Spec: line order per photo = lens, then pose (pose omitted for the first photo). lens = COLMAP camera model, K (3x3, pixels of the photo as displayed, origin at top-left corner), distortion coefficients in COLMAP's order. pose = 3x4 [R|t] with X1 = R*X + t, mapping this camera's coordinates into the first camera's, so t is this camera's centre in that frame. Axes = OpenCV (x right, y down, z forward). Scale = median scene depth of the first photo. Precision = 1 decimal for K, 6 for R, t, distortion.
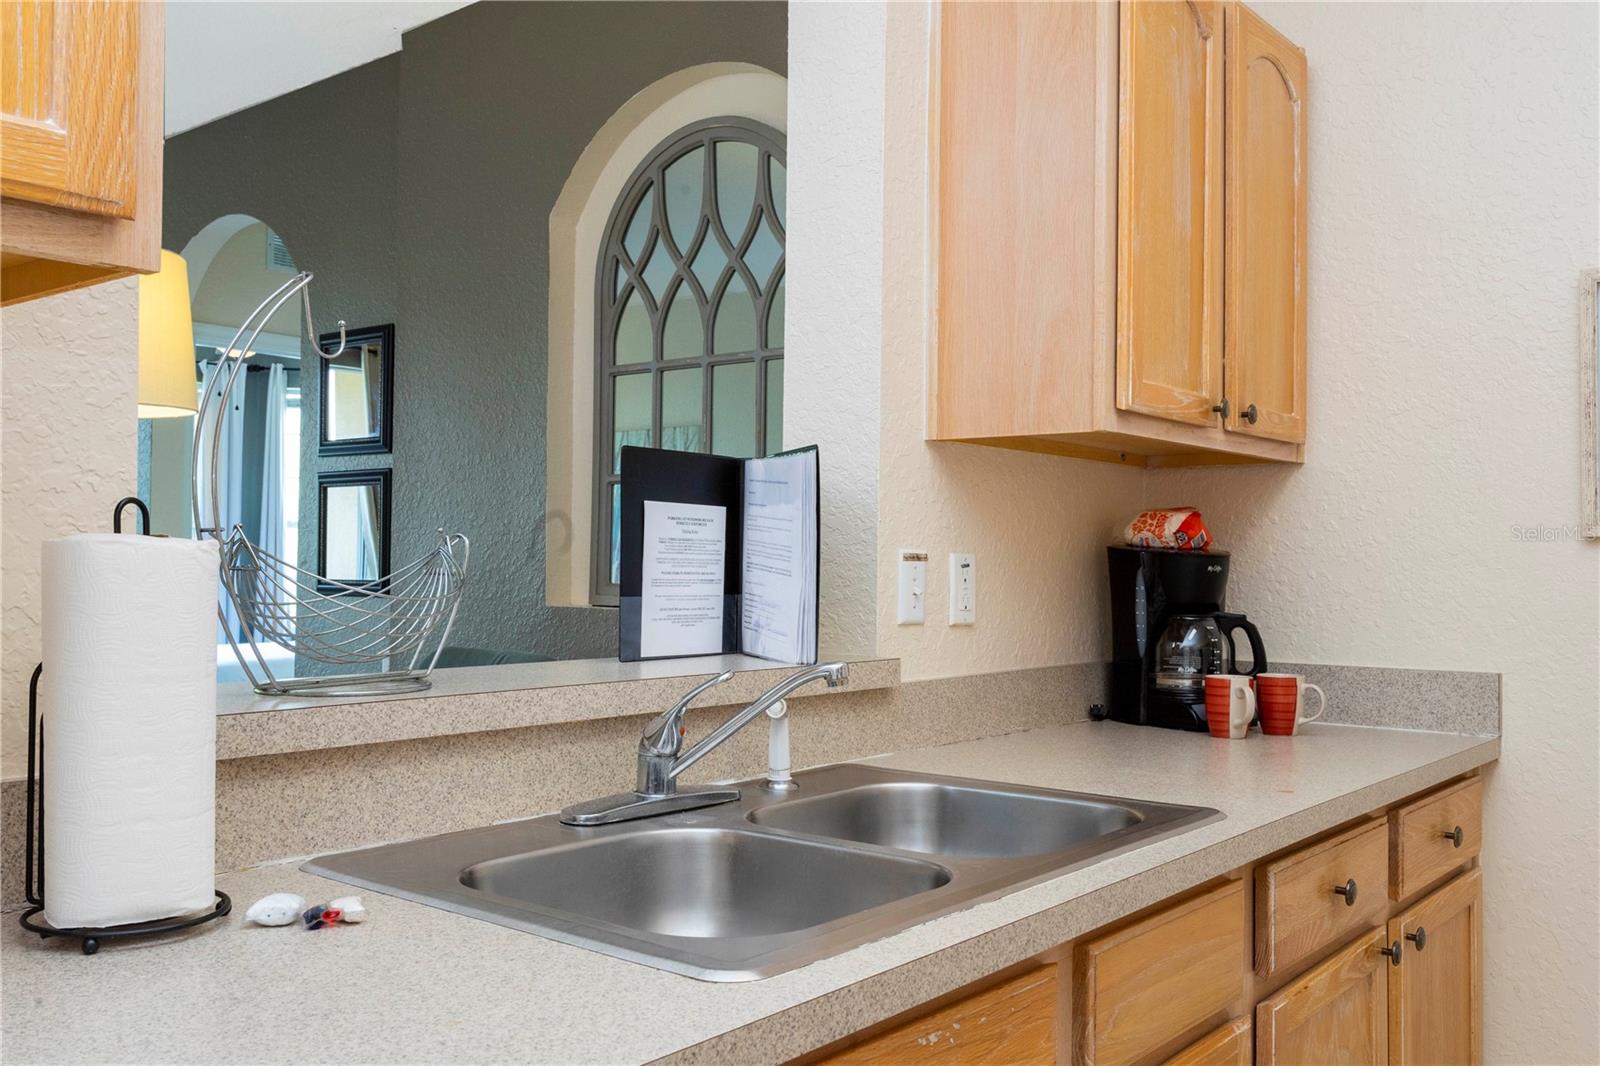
lens RADIAL K [[1391.3, 0, 794.3], [0, 1391.3, 528.0], [0, 0, 1]] dist [0.004068, -0.013861]
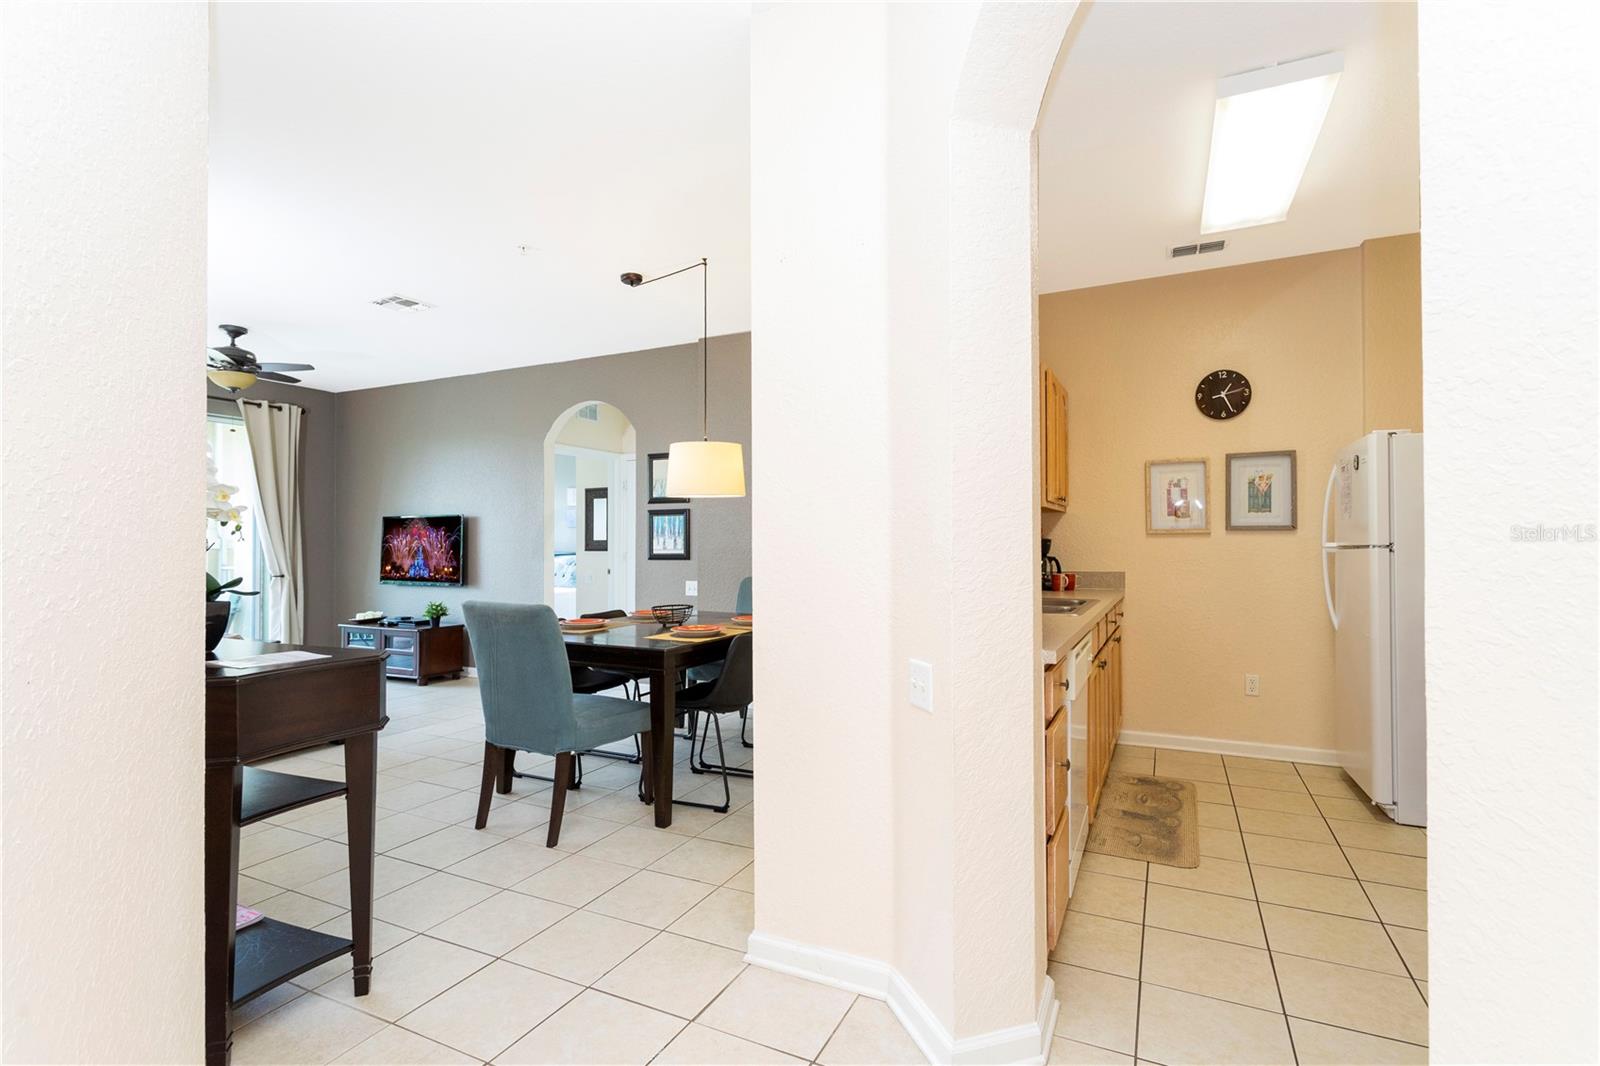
lens RADIAL K [[756.1, 0, 800.8], [0, 756.1, 532.7], [0, 0, 1]] dist [-0.004486, 0.003624]
pose [[0.975007, -0.010522, 0.221924, -0.814905], [0.008233, 0.999903, 0.011236, -0.026957], [-0.222021, -0.009128, 0.974999, -0.785018]]
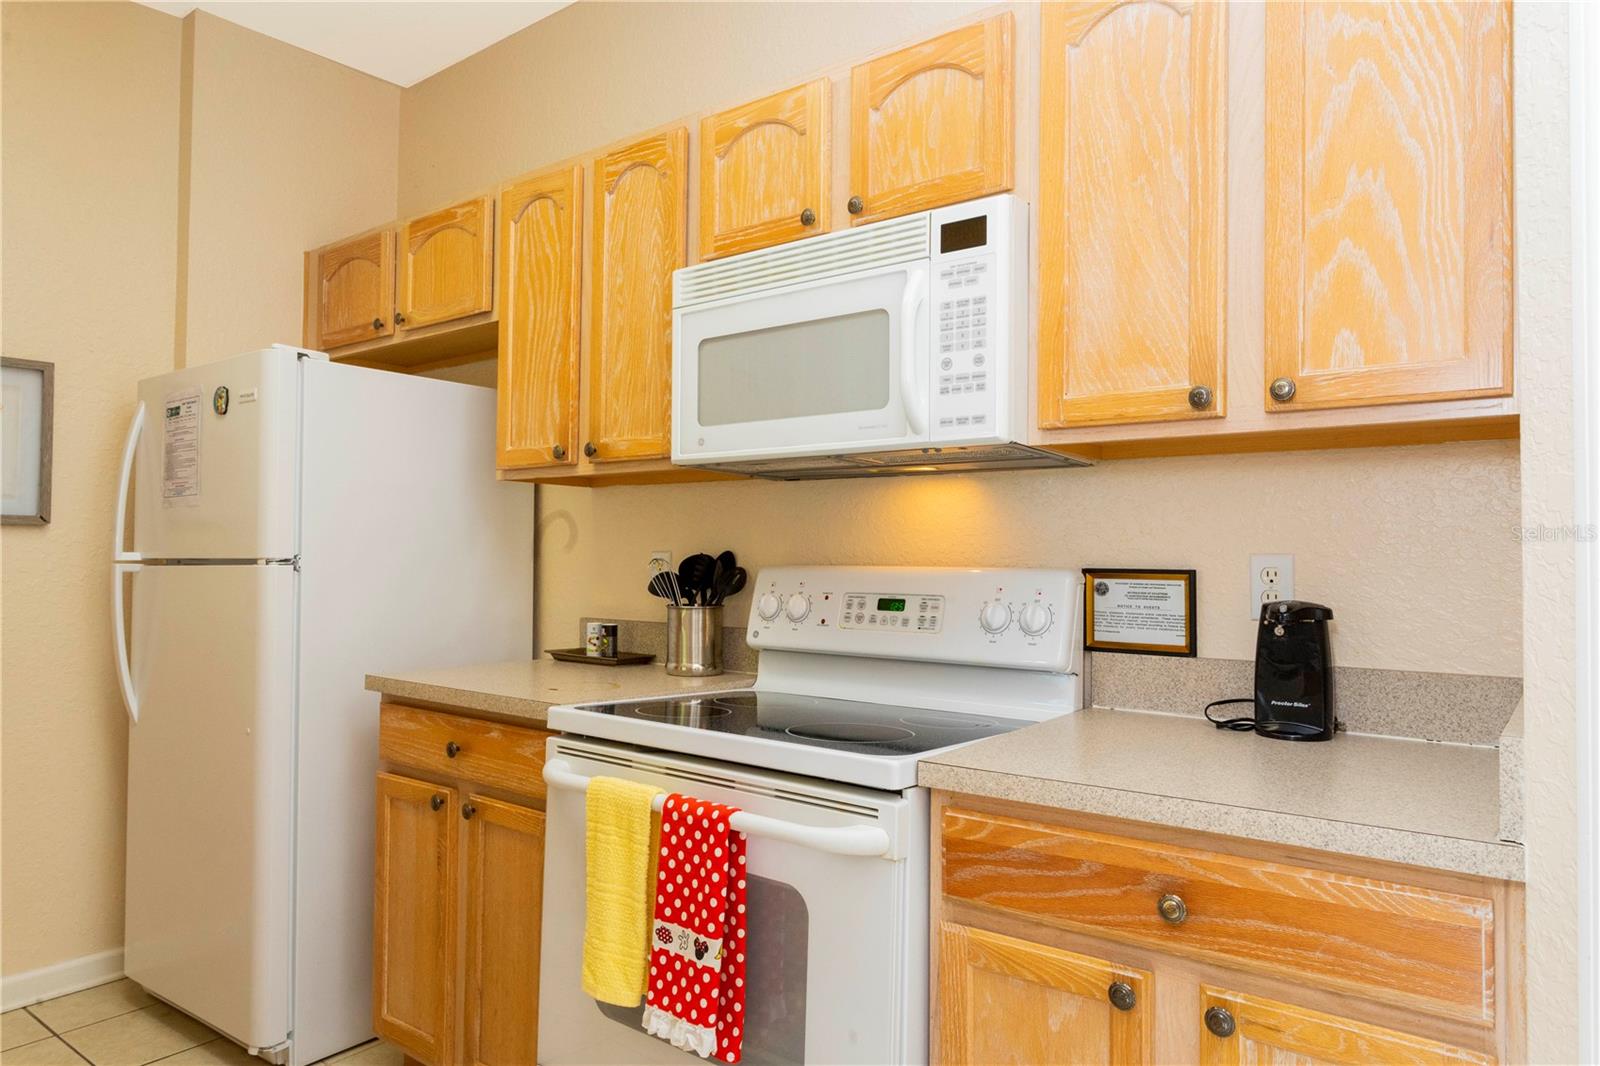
lens RADIAL K [[1014.2, 0, 804.1], [0, 1014.2, 531.9], [0, 0, 1]] dist [0.002289, 0.006019]
pose [[-0.025209, 0.011876, 0.999612, -0.443206], [-0.029631, 0.999481, -0.012621, -0.006047], [-0.999243, -0.029938, -0.024844, -0.084827]]
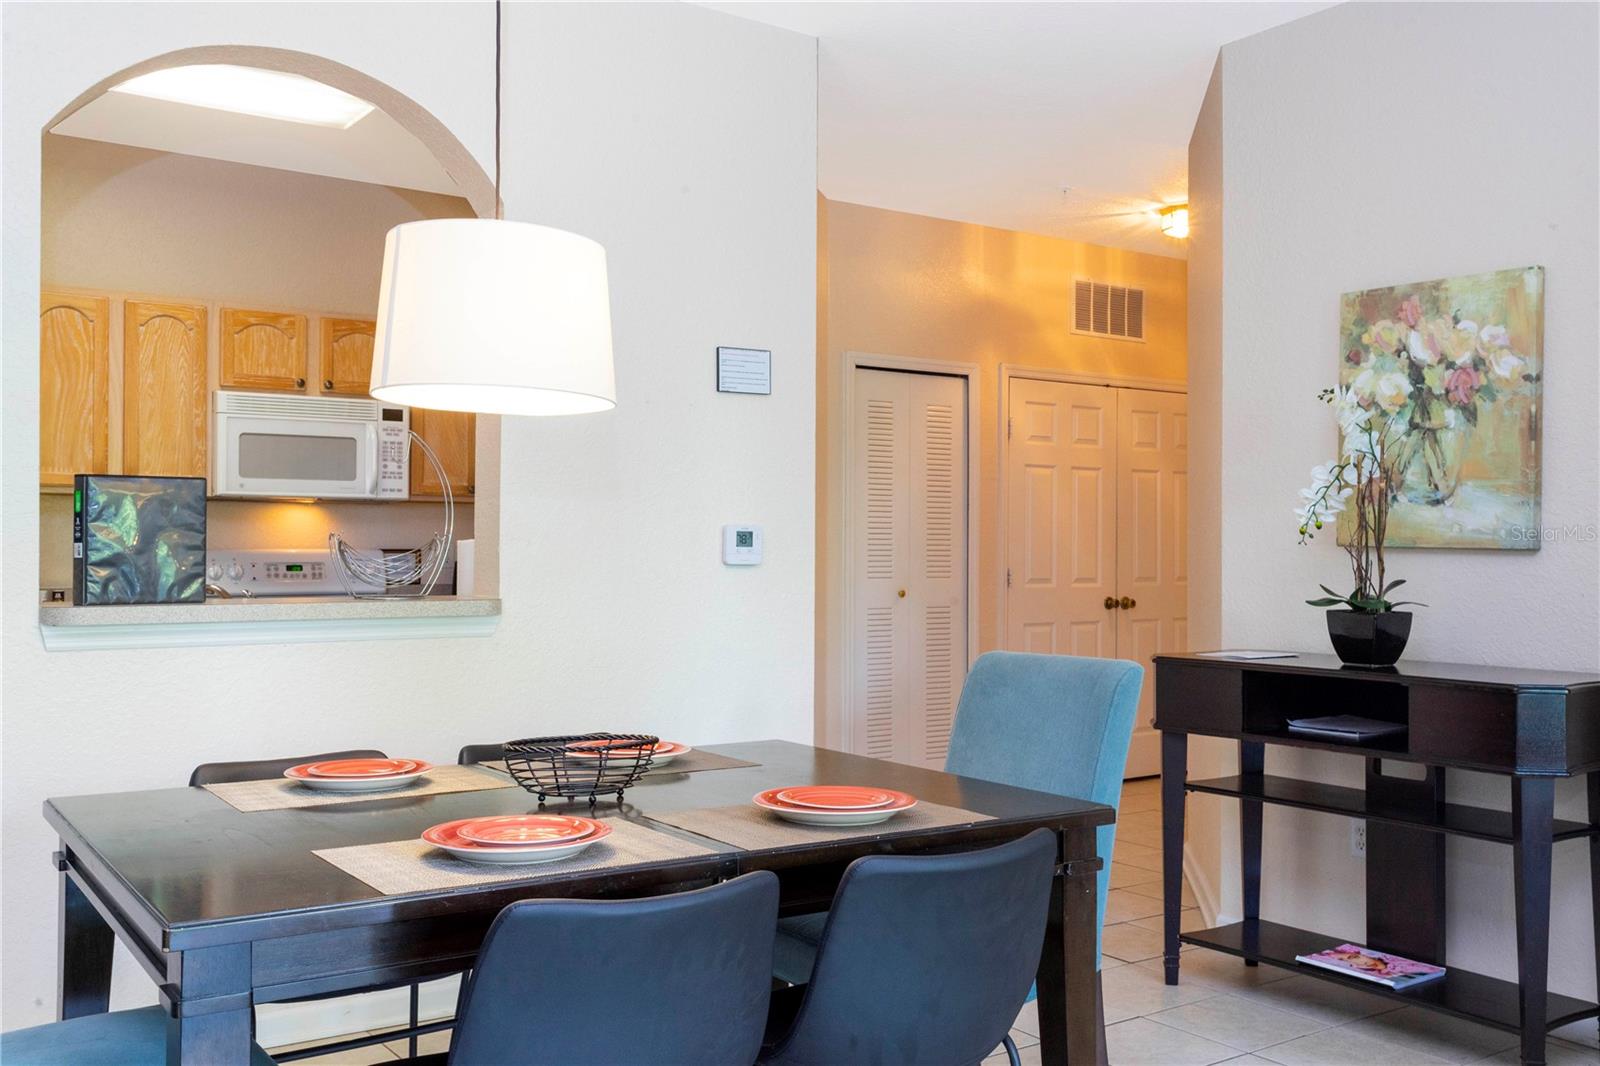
lens RADIAL K [[1451.7, 0, 796.0], [0, 1451.7, 532.0], [0, 0, 1]] dist [0.004256, 0.000000]
pose [[-0.961385, -0.011779, 0.274956, -1.201810], [-0.020156, 0.999414, -0.027662, 0.038429], [-0.274469, -0.032135, -0.961059, 2.305517]]
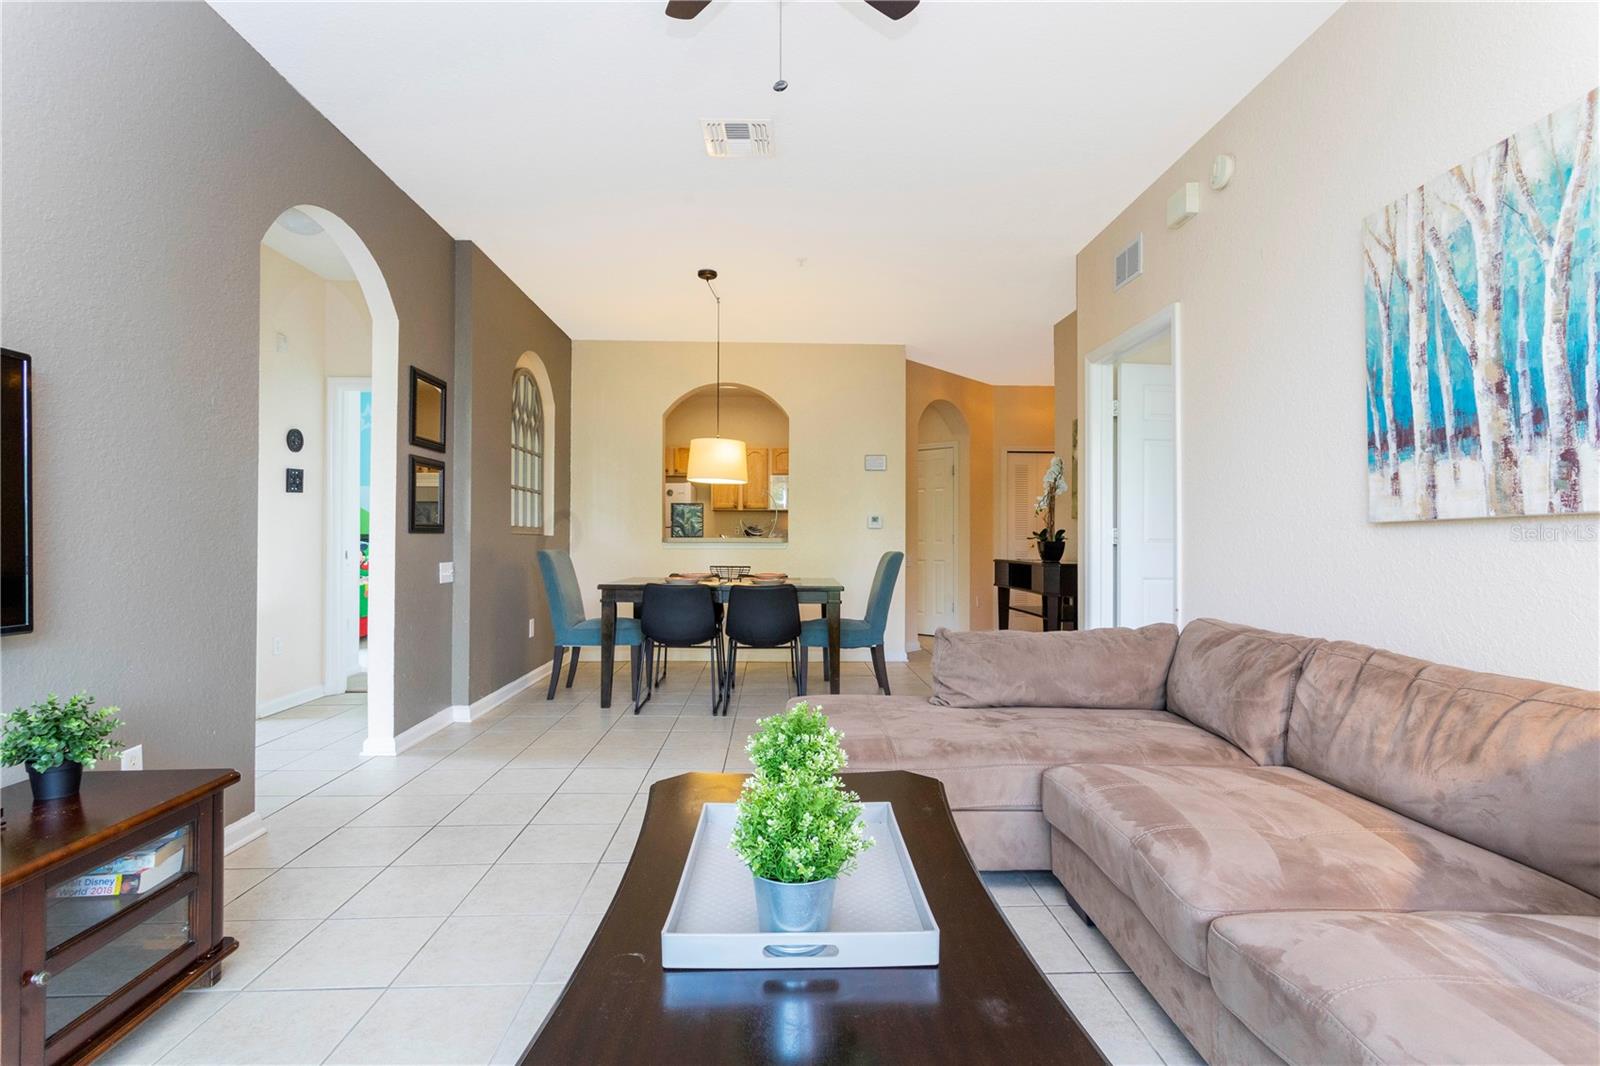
lens RADIAL K [[756.1, 0, 800.6], [0, 756.1, 532.7], [0, 0, 1]] dist [-0.004486, 0.003624]
pose [[-0.653344, -0.005758, 0.757039, -2.740097], [-0.027301, 0.999500, -0.015960, 0.106004], [-0.756568, -0.031095, -0.653175, 2.648121]]
